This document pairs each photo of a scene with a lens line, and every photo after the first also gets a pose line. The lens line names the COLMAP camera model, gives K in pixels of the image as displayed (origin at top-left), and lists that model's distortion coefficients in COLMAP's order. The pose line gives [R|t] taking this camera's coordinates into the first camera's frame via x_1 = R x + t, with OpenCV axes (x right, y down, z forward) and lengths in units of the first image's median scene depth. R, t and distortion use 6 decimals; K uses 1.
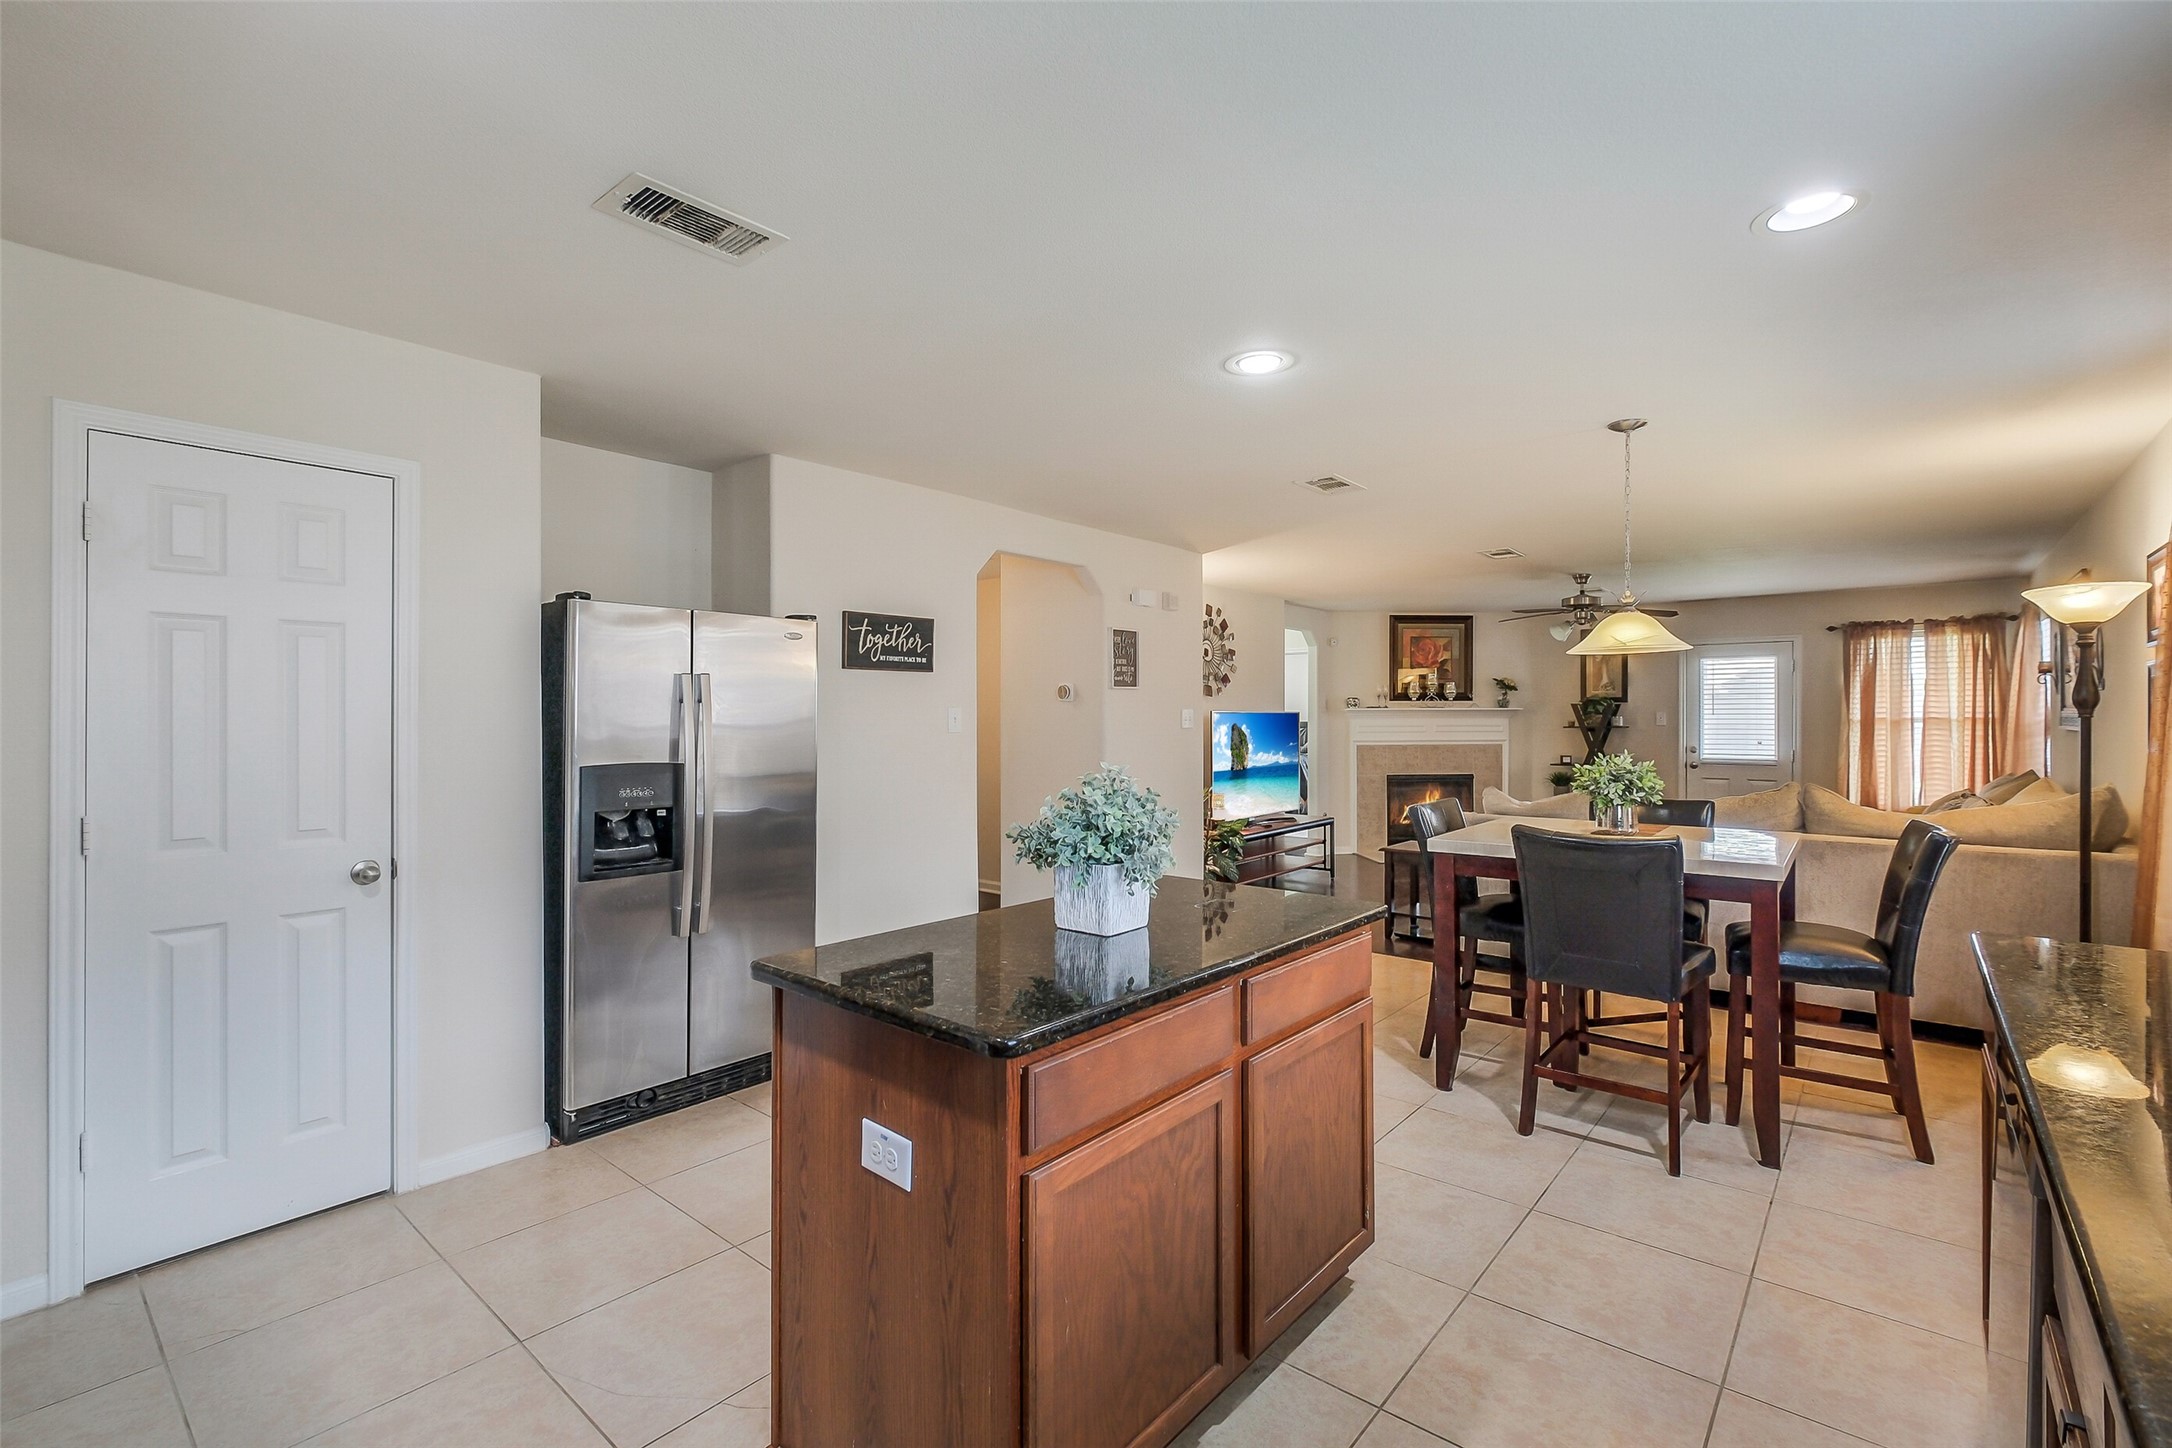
lens RADIAL K [[964.0, 0, 1091.8], [0, 964.0, 714.1], [0, 0, 1]] dist [-0.000559, -0.000205]
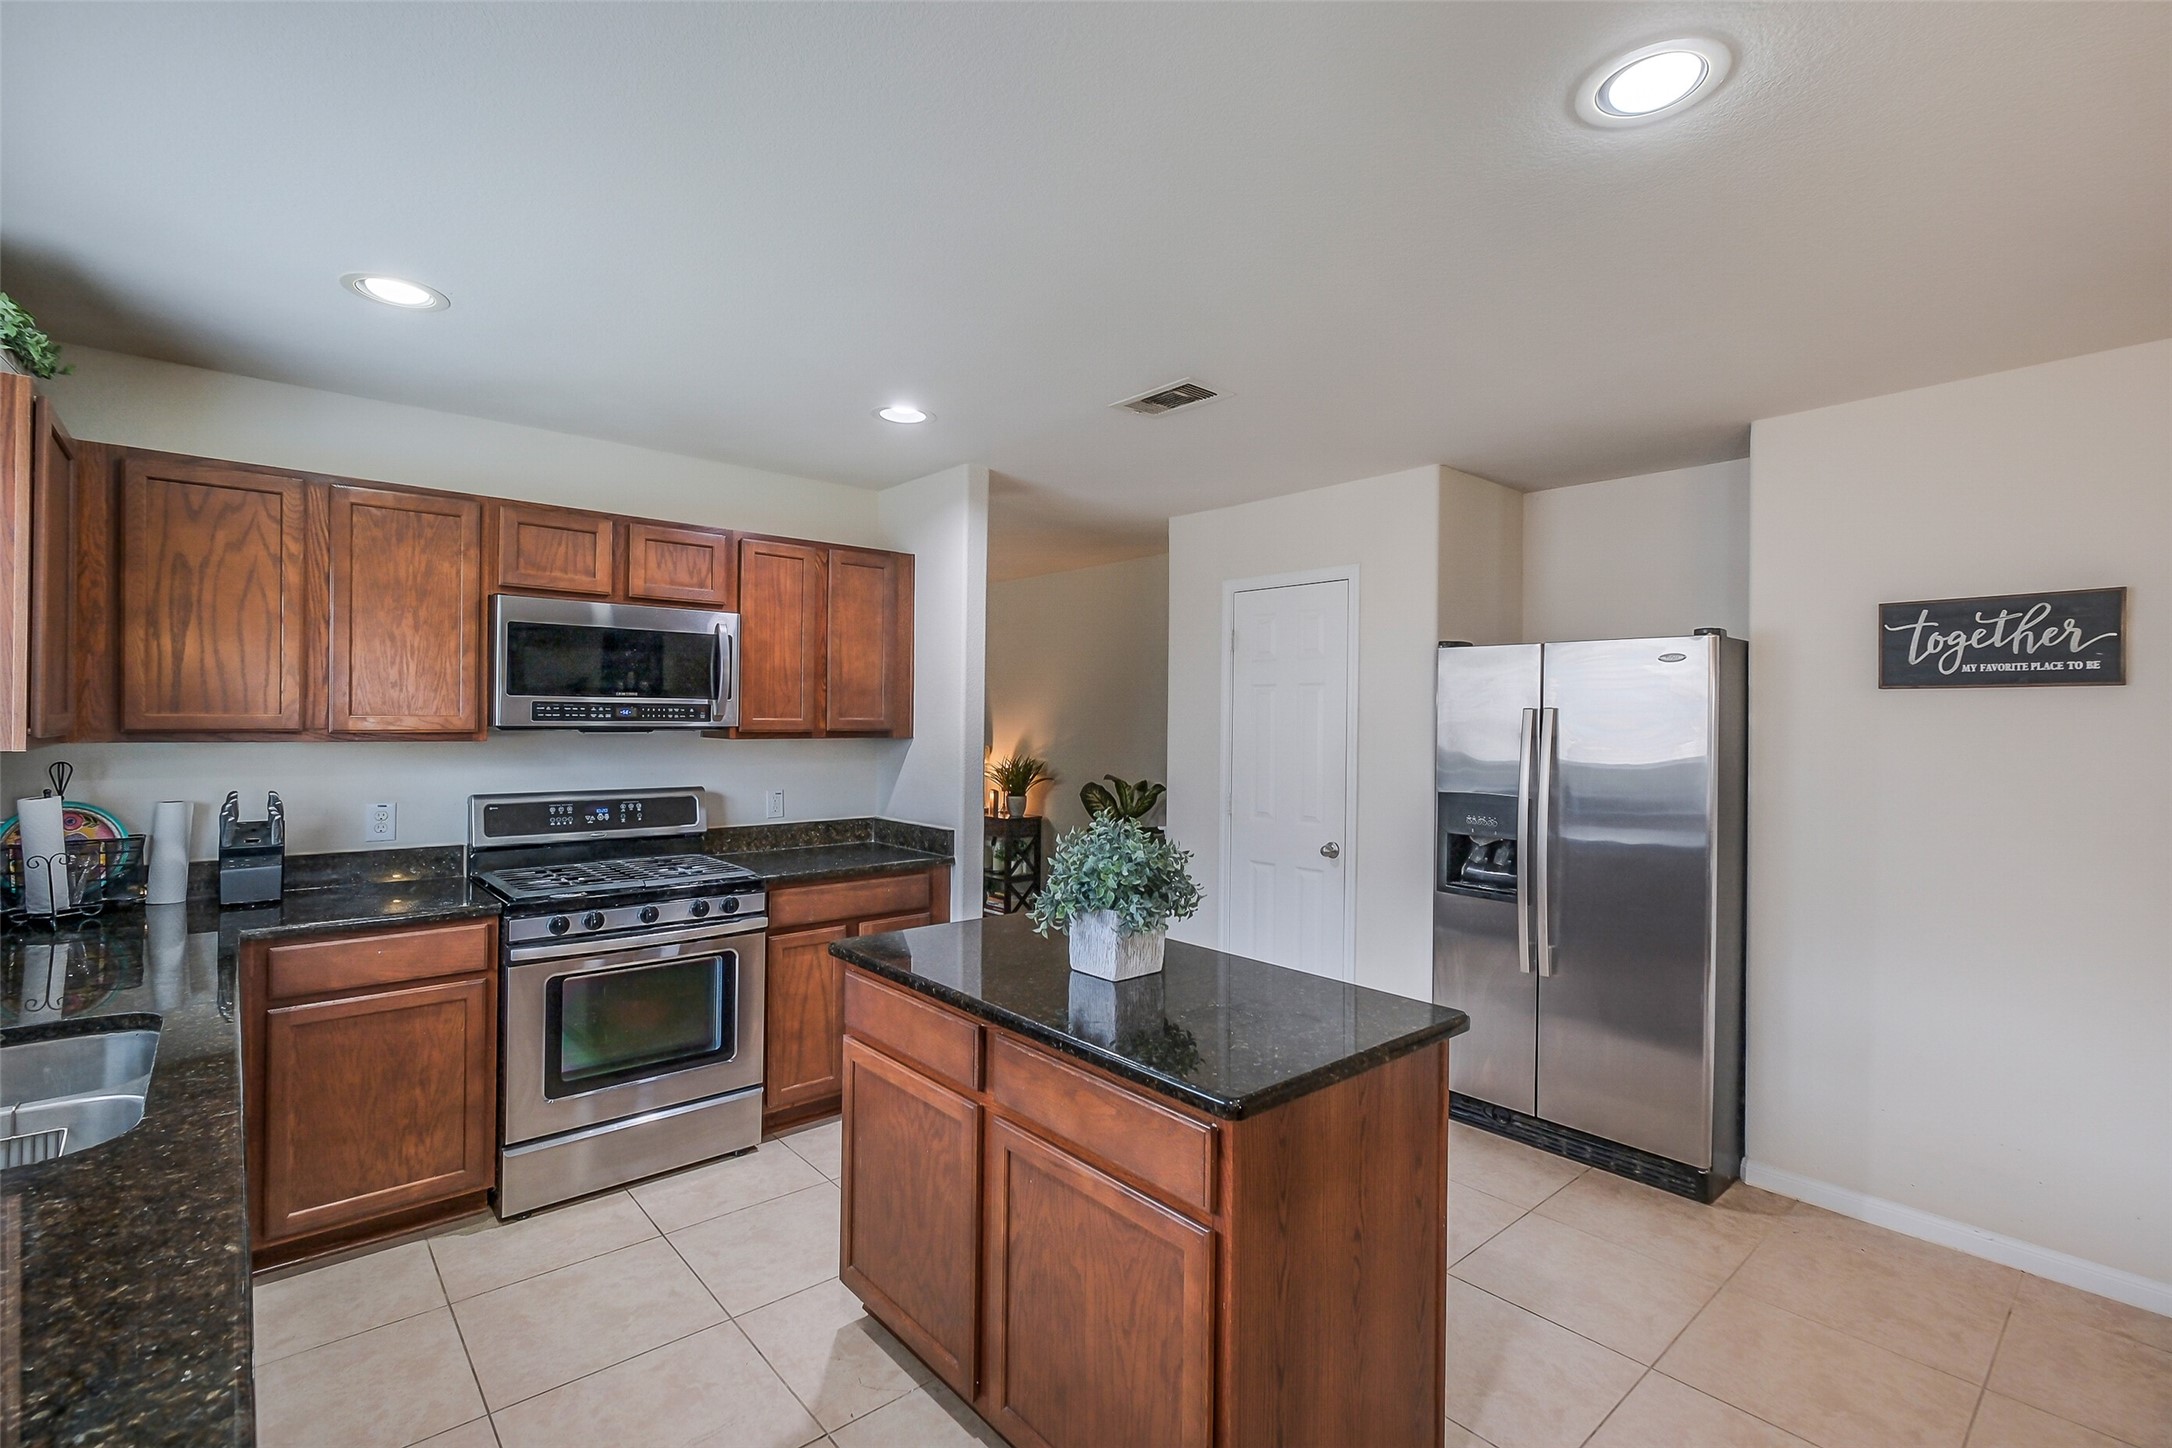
lens RADIAL K [[977.6, 0, 1092.4], [0, 977.6, 716.3], [0, 0, 1]] dist [0.002050, 0.000777]
pose [[-0.146491, -0.006085, -0.989193, 0.270879], [-0.009659, 0.999942, -0.004720, -0.010373], [0.989165, 0.008863, -0.146541, 0.295861]]
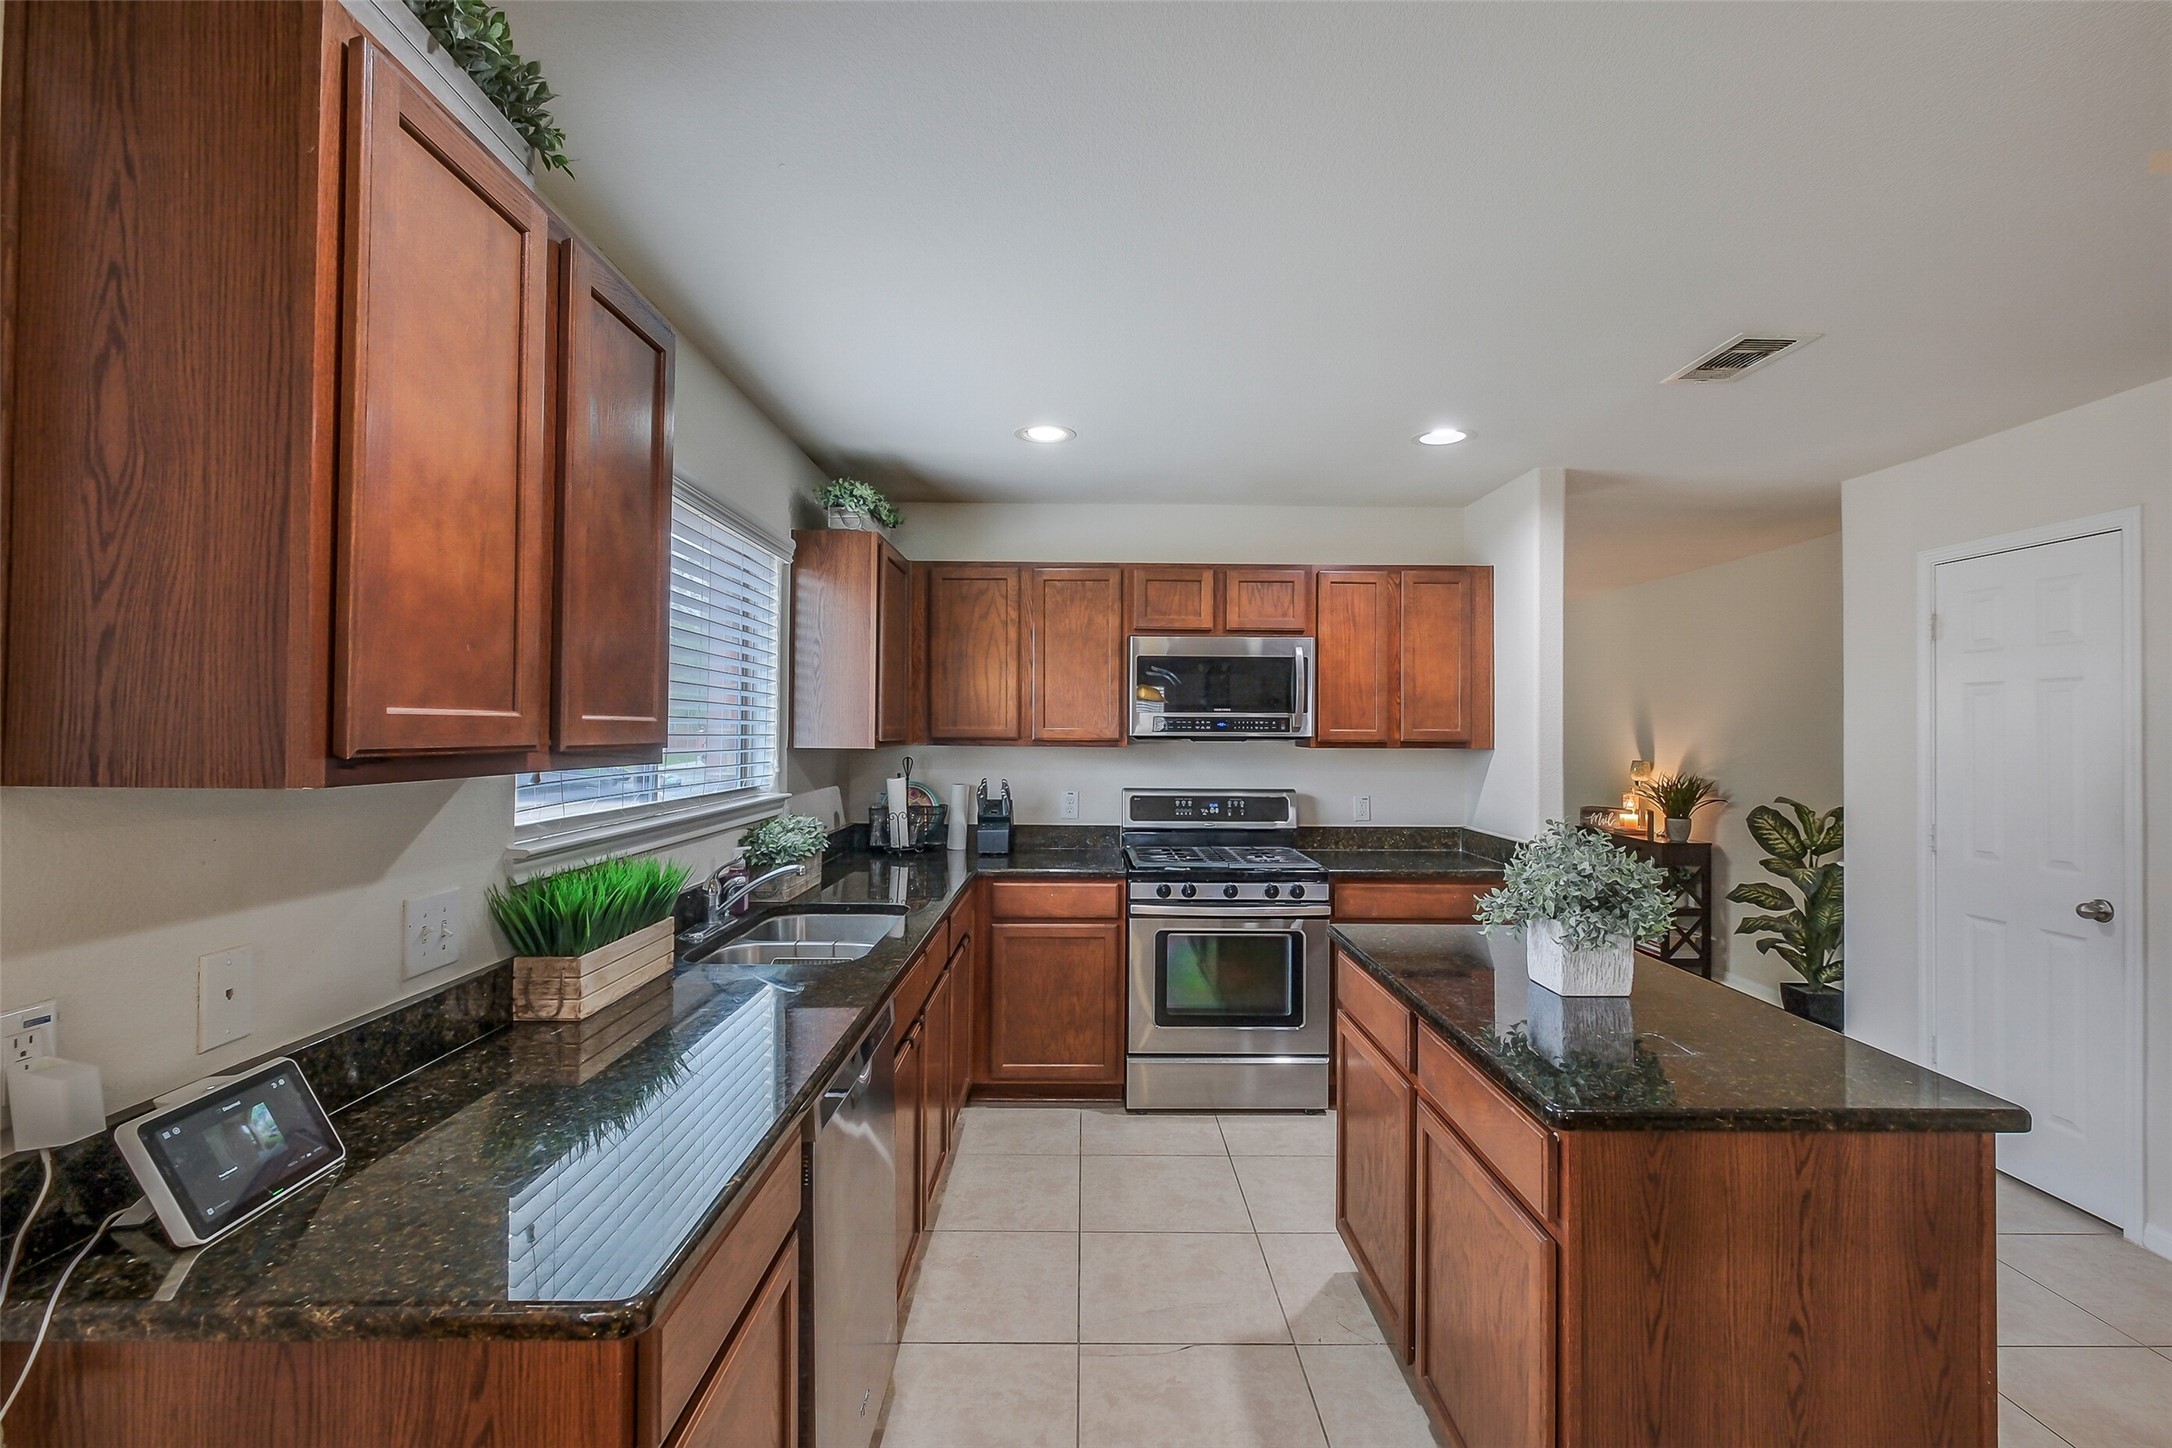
lens RADIAL K [[964.0, 0, 1091.8], [0, 964.0, 714.1], [0, 0, 1]] dist [-0.000559, -0.000205]
pose [[-0.756095, -0.017248, -0.654235, 0.267316], [-0.007331, 0.999813, -0.017886, -0.008190], [0.654421, -0.008728, -0.756080, 0.372363]]
